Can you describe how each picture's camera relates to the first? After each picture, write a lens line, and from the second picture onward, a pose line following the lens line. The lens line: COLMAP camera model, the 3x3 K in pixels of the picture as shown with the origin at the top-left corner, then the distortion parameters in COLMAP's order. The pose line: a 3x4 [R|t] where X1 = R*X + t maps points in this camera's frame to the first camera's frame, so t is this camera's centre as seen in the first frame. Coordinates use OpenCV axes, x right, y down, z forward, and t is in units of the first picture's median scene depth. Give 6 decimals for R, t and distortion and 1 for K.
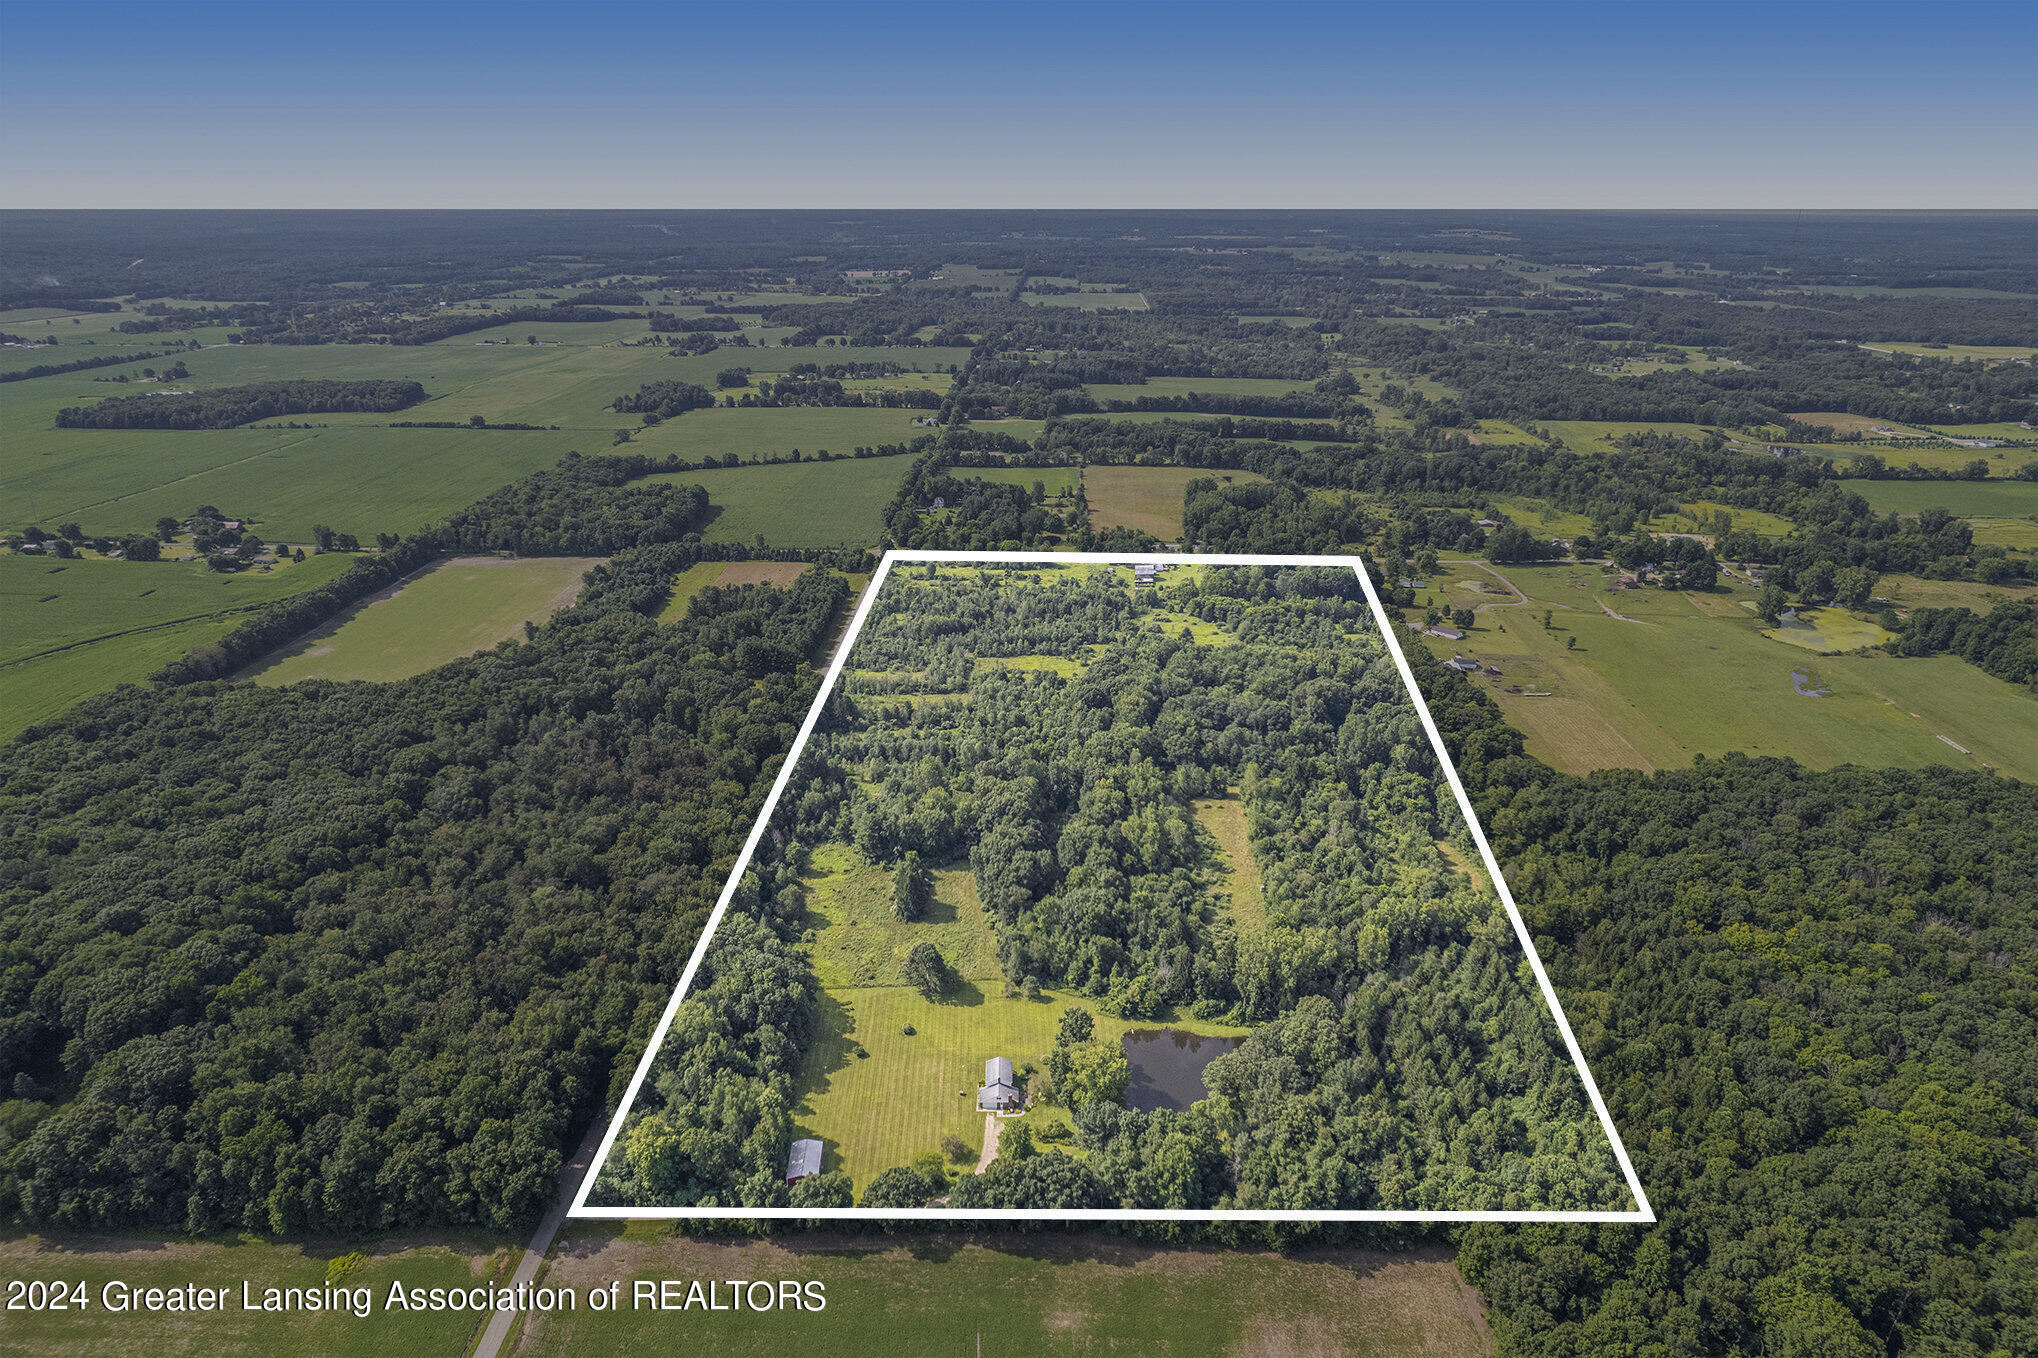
lens RADIAL K [[1314.0, 0, 1044.4], [0, 1314.0, 683.5], [0, 0, 1]] dist [-0.072521, 0.058890]
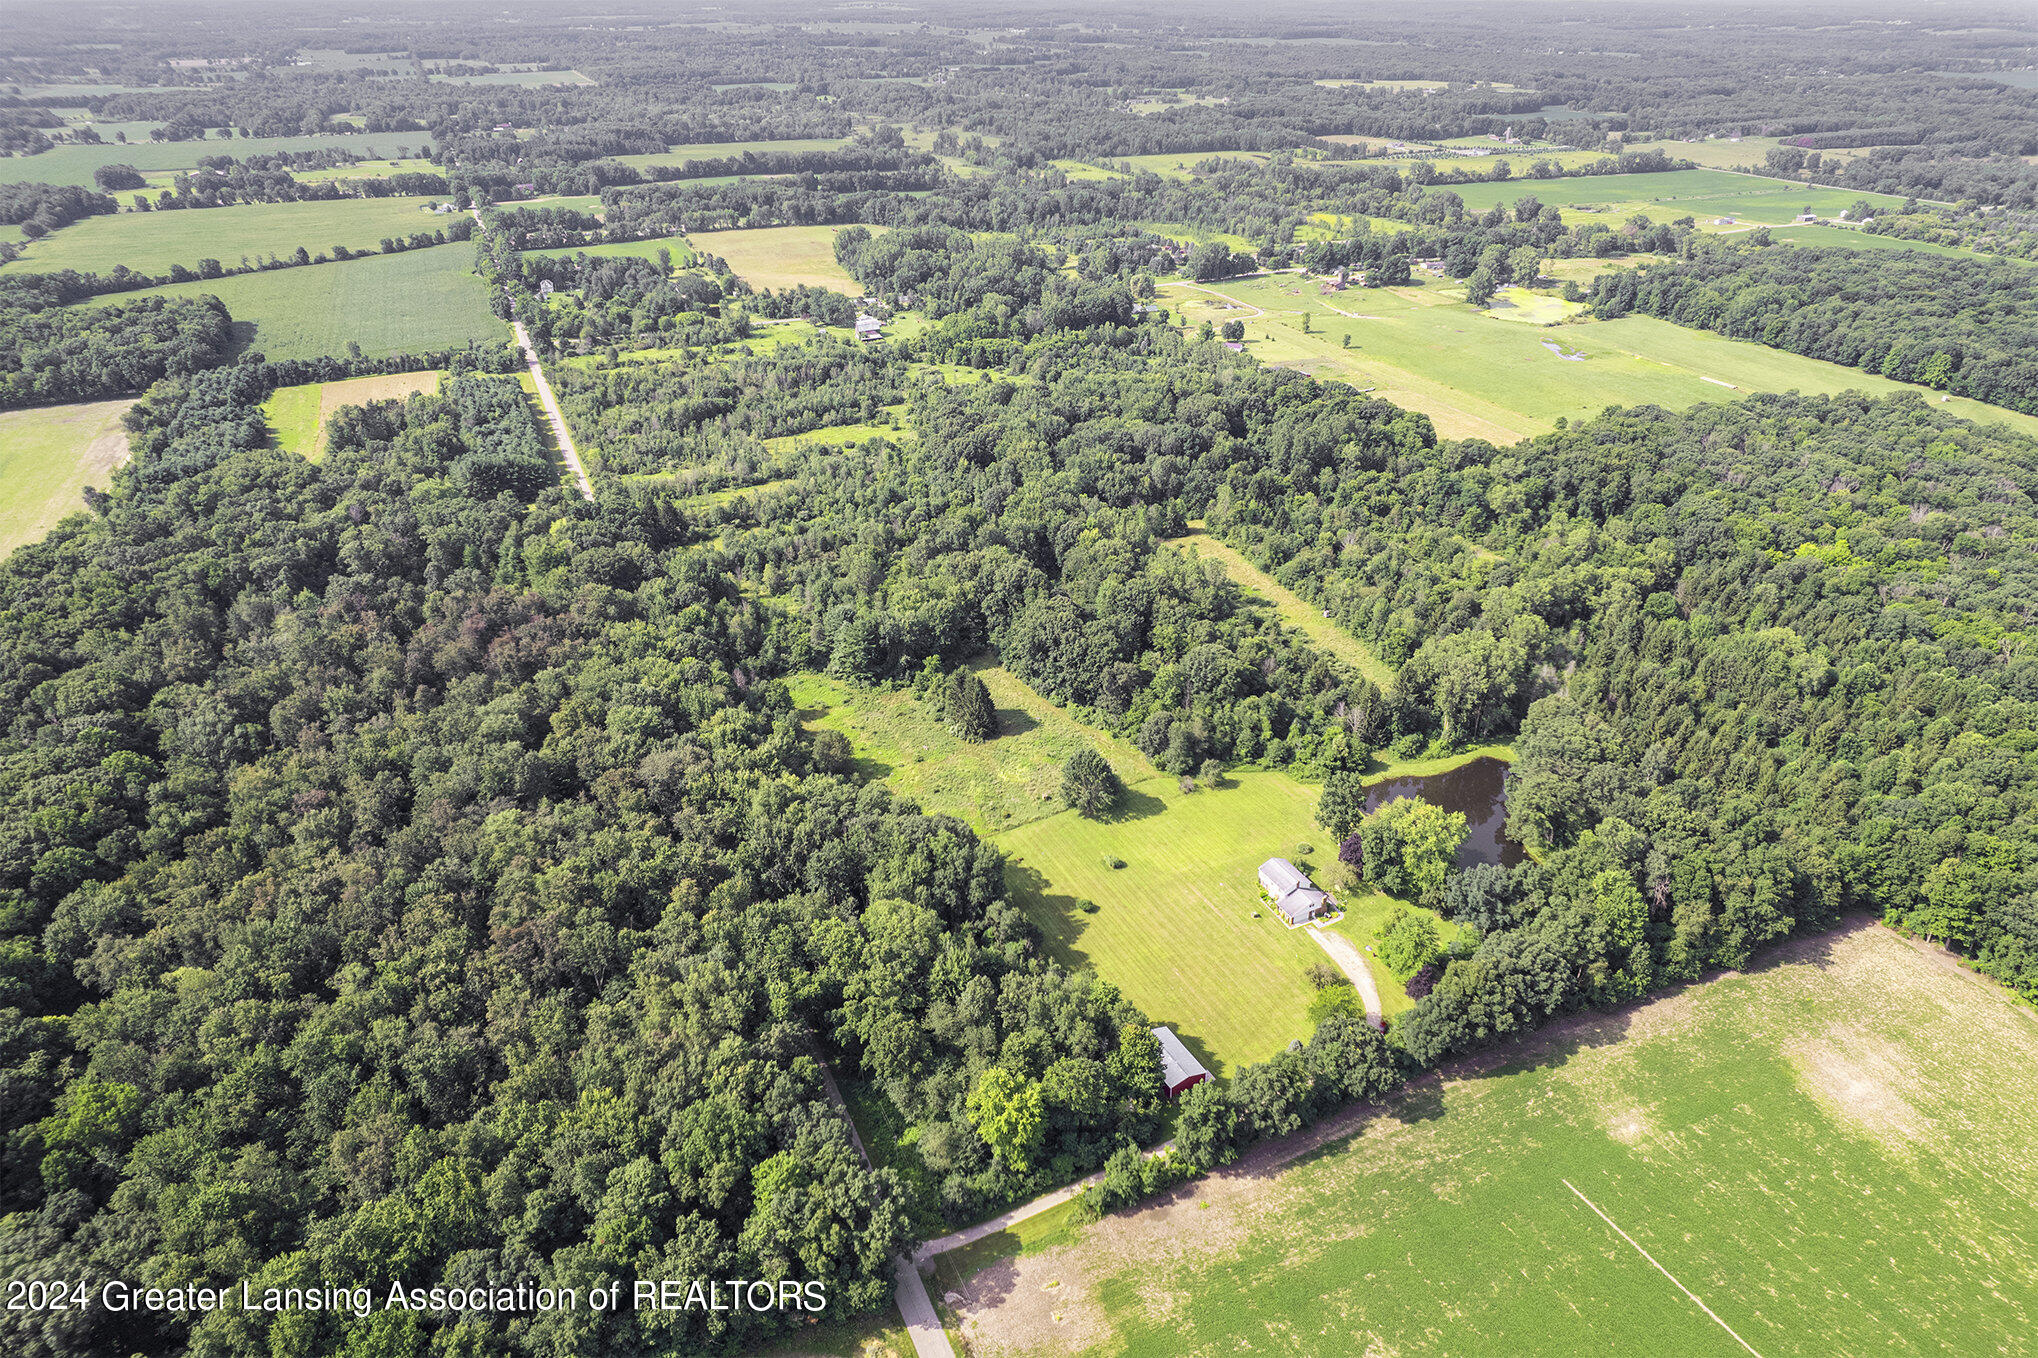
lens RADIAL K [[1314.0, 0, 1044.4], [0, 1314.0, 683.5], [0, 0, 1]] dist [-0.072521, 0.058890]
pose [[0.900011, -0.213142, 0.380199, -0.159795], [0.158652, 0.972641, 0.169704, 0.011620], [-0.405968, -0.092416, 0.909202, 0.133149]]
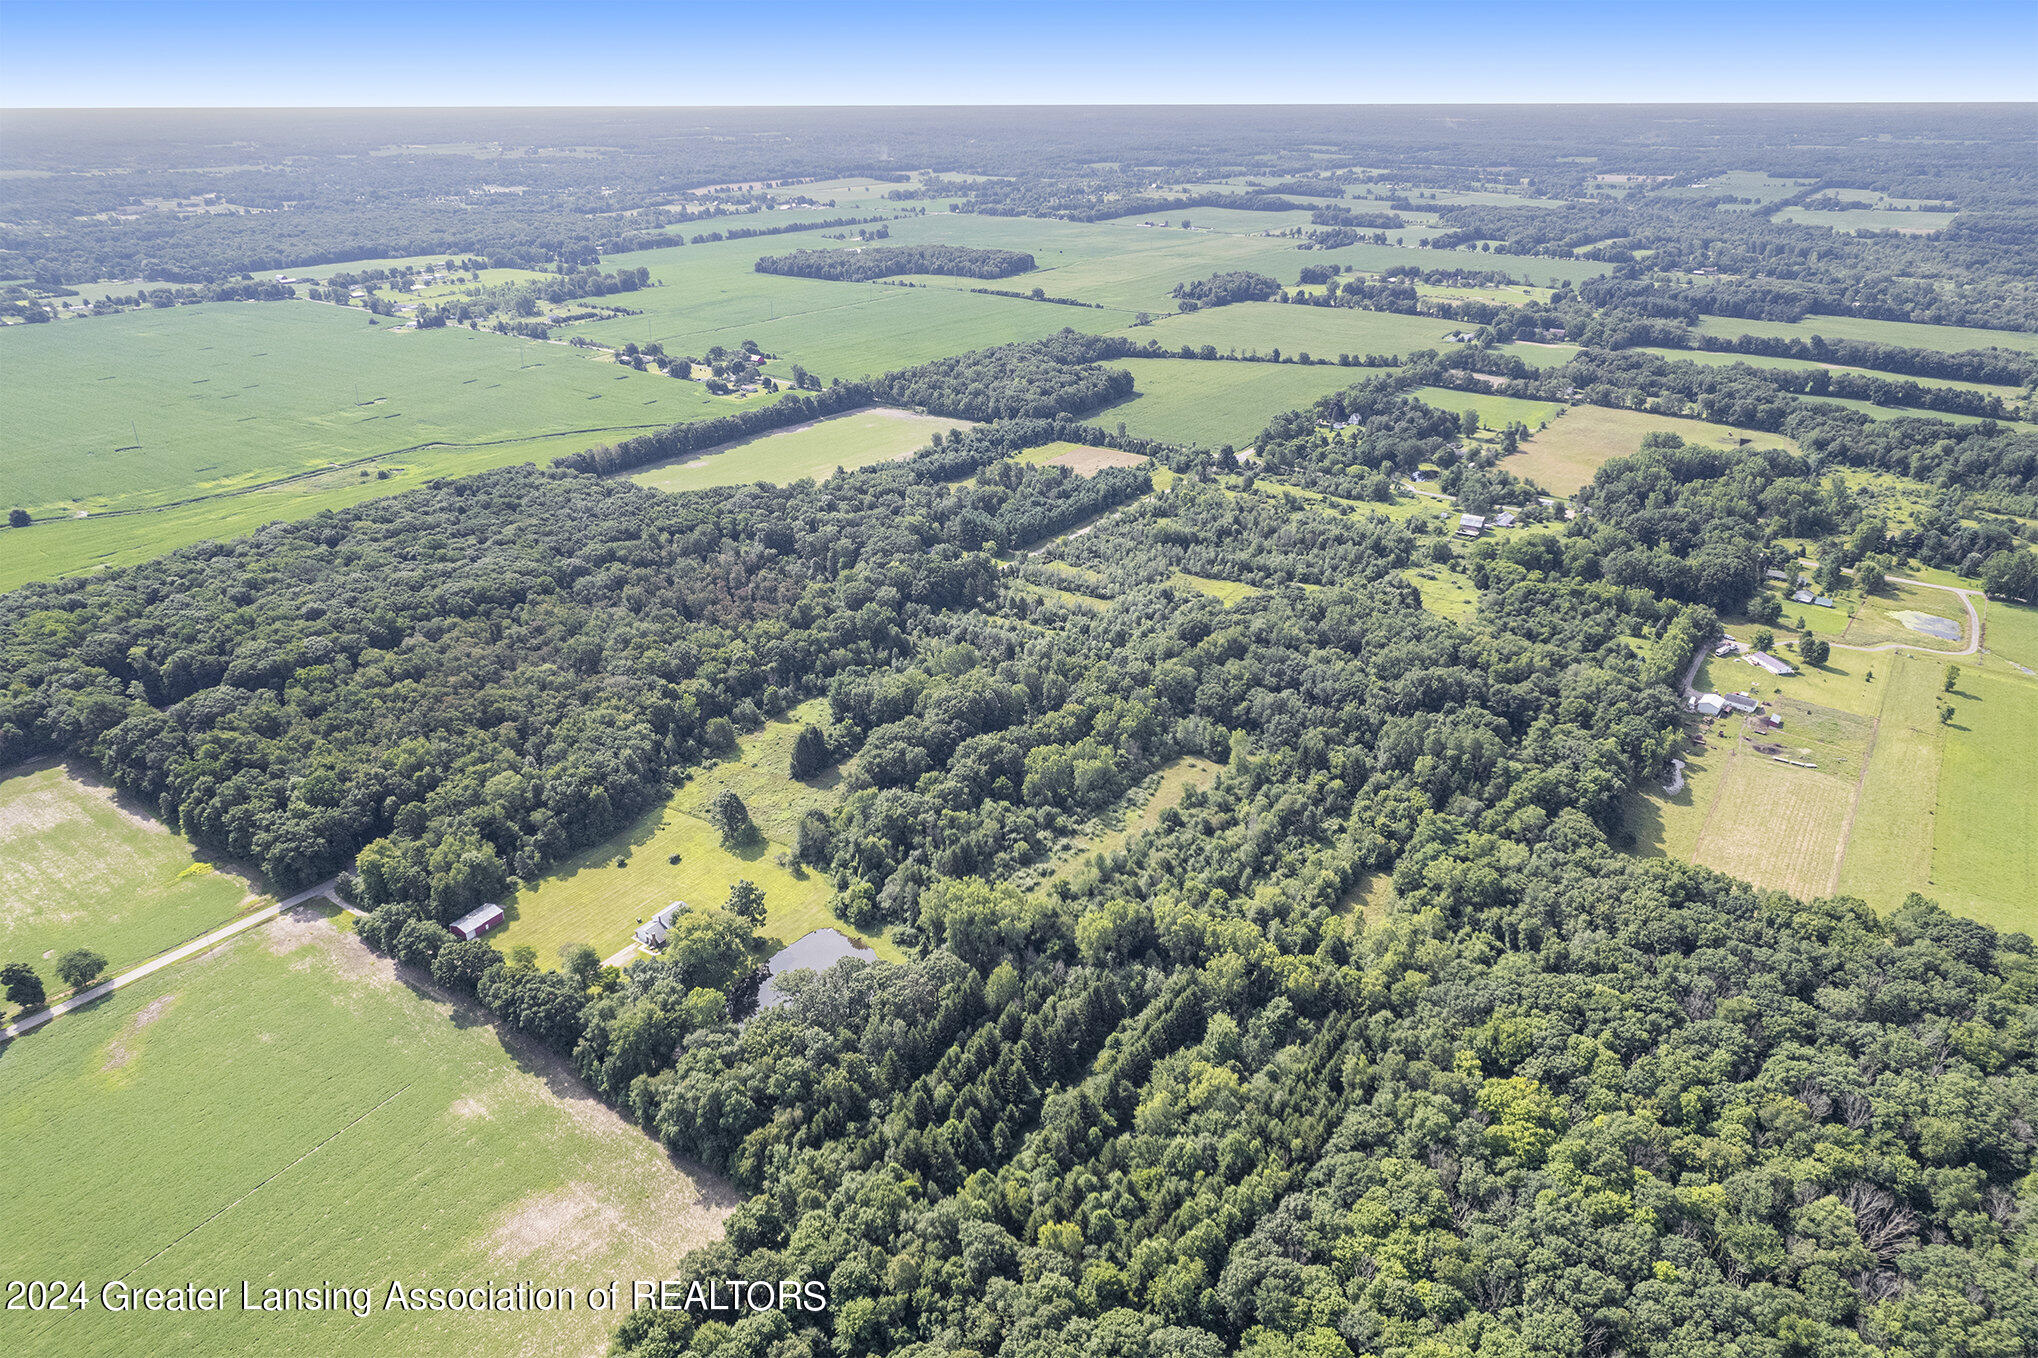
lens RADIAL K [[1335.3, 0, 1019.0], [0, 1335.3, 679.0], [0, 0, 1]] dist [-0.072398, 0.056988]
pose [[0.814212, 0.230128, -0.533011, 0.265888], [-0.196366, 0.973137, 0.120188, -0.026271], [0.546351, 0.006807, 0.837529, 0.093217]]
